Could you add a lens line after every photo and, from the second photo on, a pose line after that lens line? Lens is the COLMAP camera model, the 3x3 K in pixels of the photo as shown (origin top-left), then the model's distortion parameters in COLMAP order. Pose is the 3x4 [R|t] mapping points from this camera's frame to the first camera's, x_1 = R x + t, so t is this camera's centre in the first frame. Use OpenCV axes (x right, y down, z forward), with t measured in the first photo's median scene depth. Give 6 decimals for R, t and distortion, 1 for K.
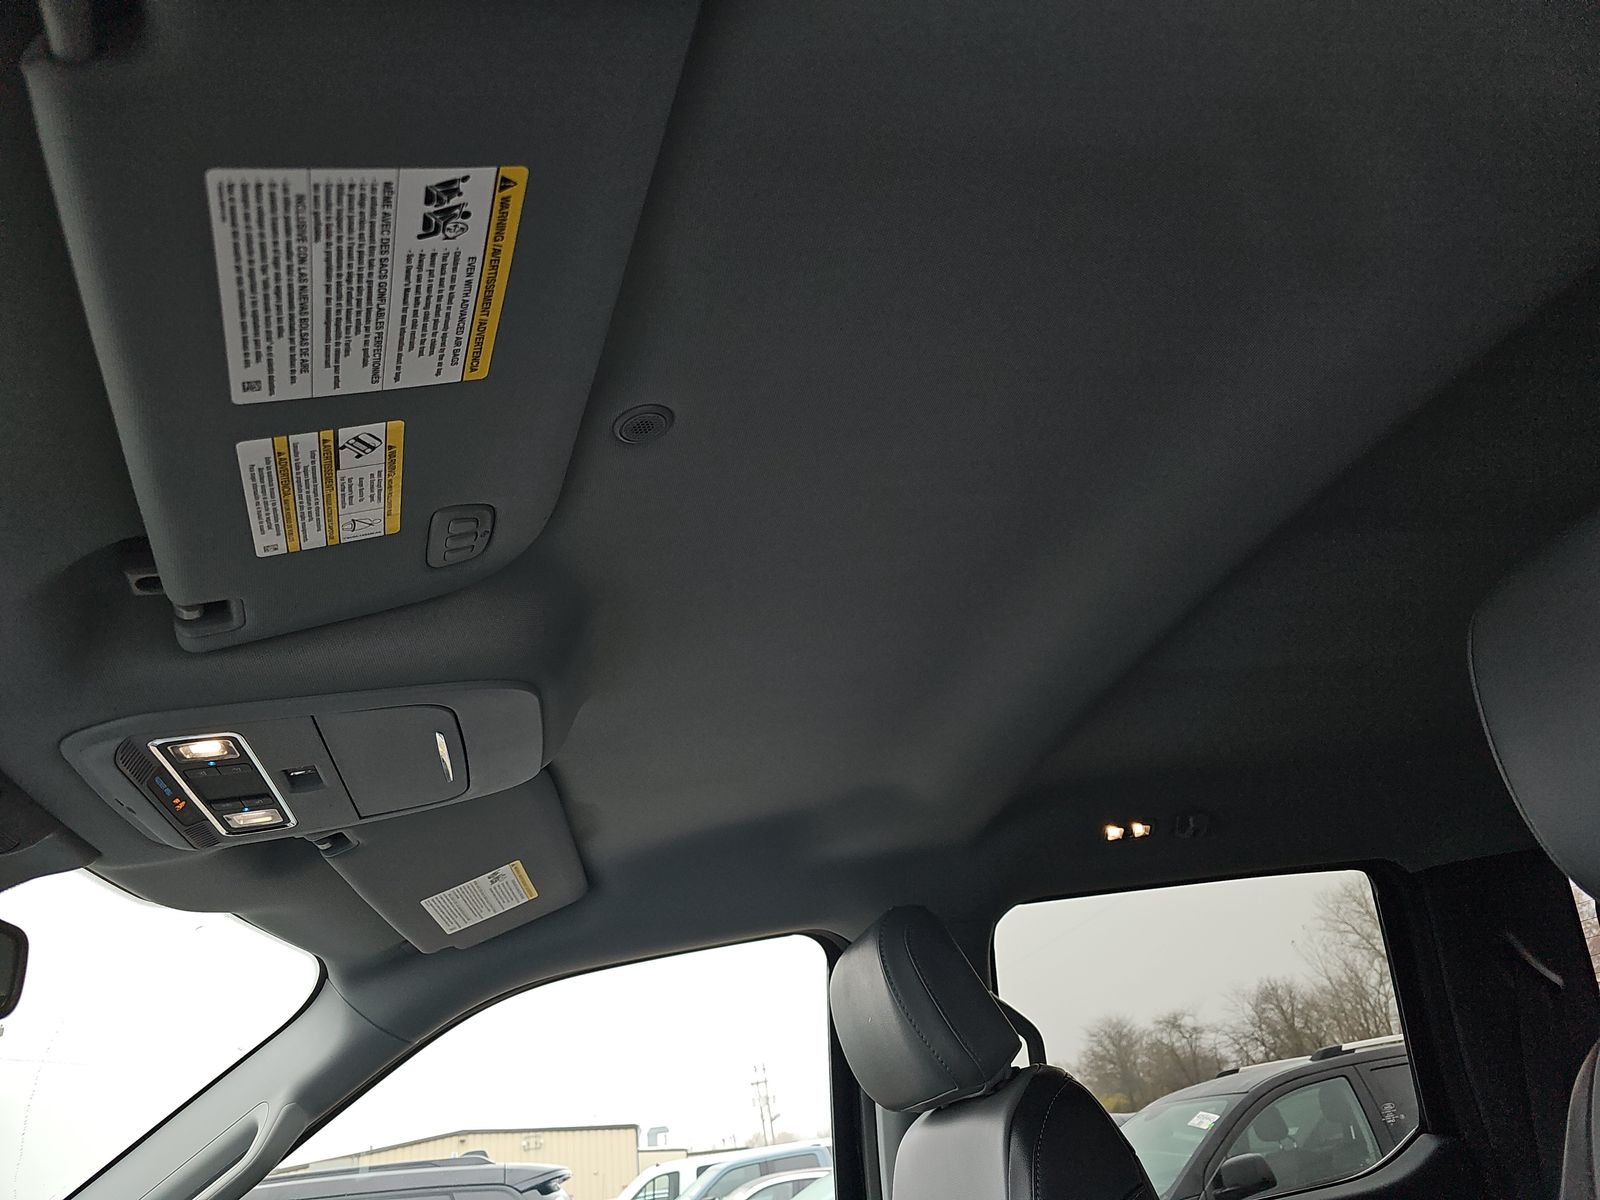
lens RADIAL K [[1040.0, 0, 800.0], [0, 1040.0, 600.0], [0, 0, 1]] dist [0.009399, 0.003044]
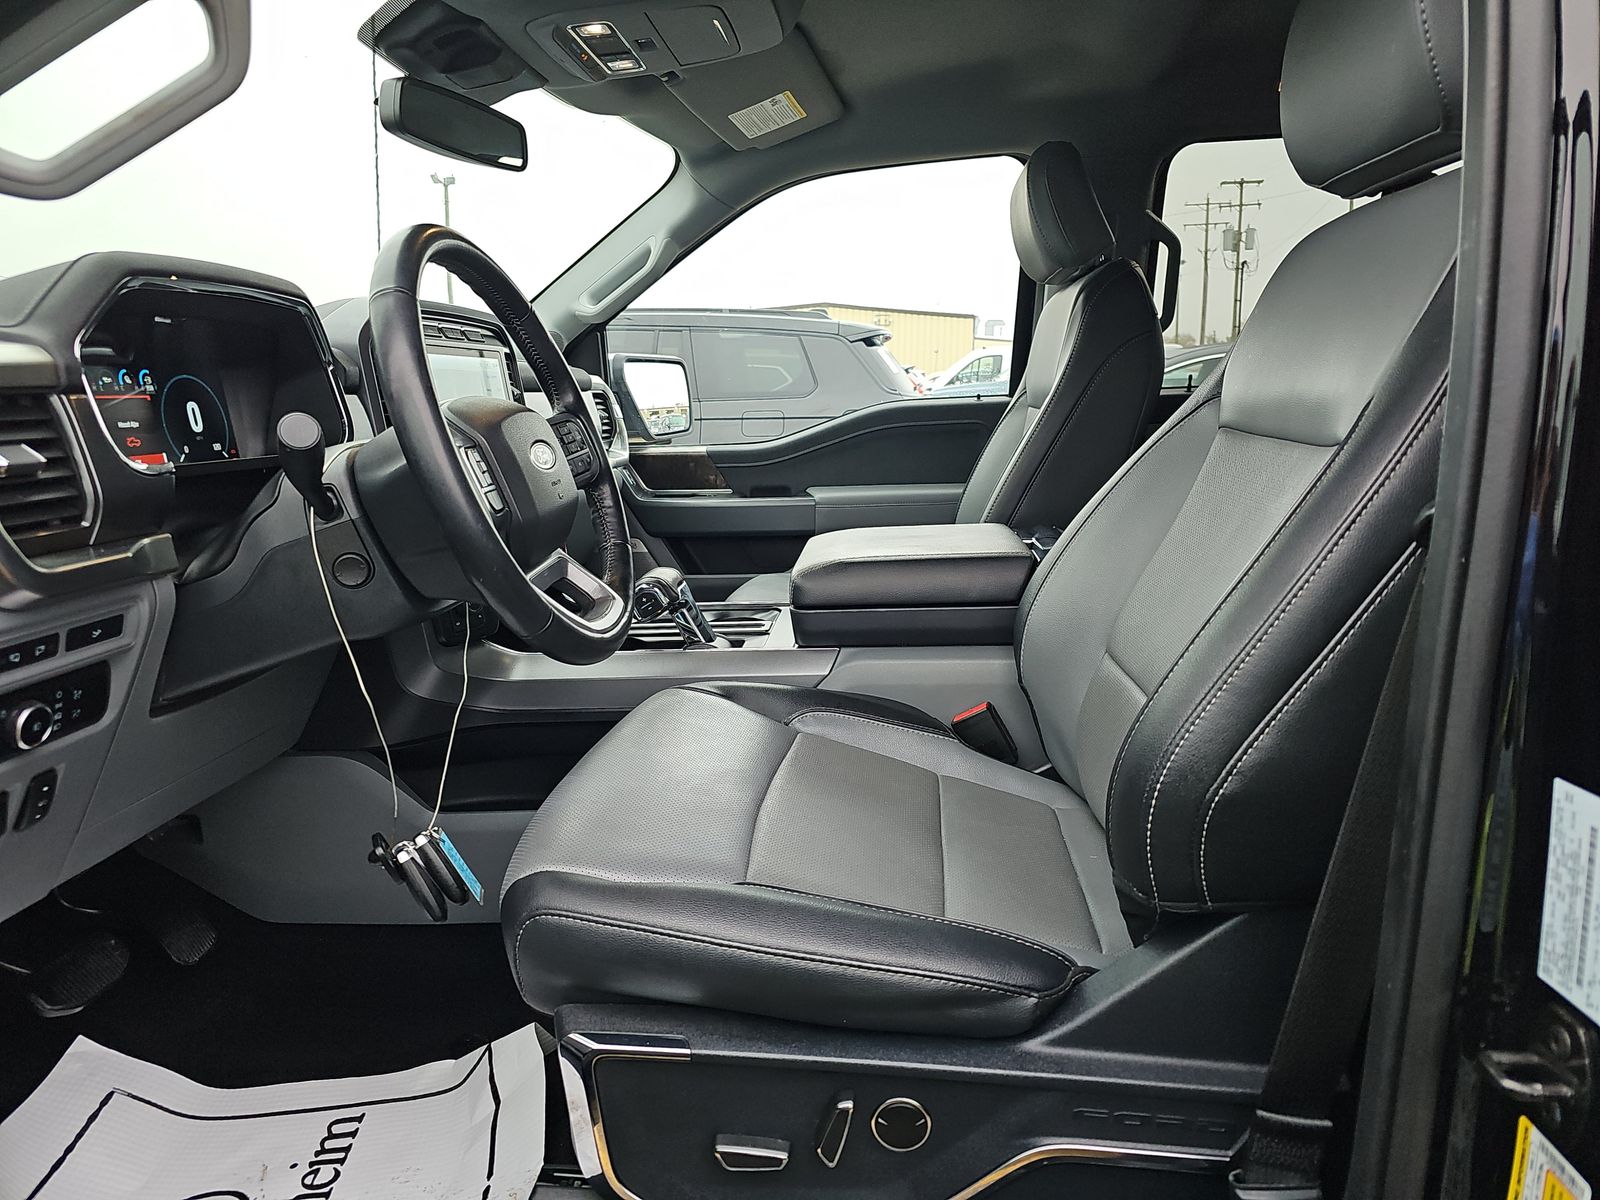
lens RADIAL K [[1040.0, 0, 800.0], [0, 1040.0, 600.0], [0, 0, 1]] dist [0.009399, 0.003044]
pose [[0.948271, 0.188532, -0.255419, 0.245393], [0.031025, 0.745675, 0.665588, -0.184540], [0.315944, -0.639082, 0.701252, -0.464014]]
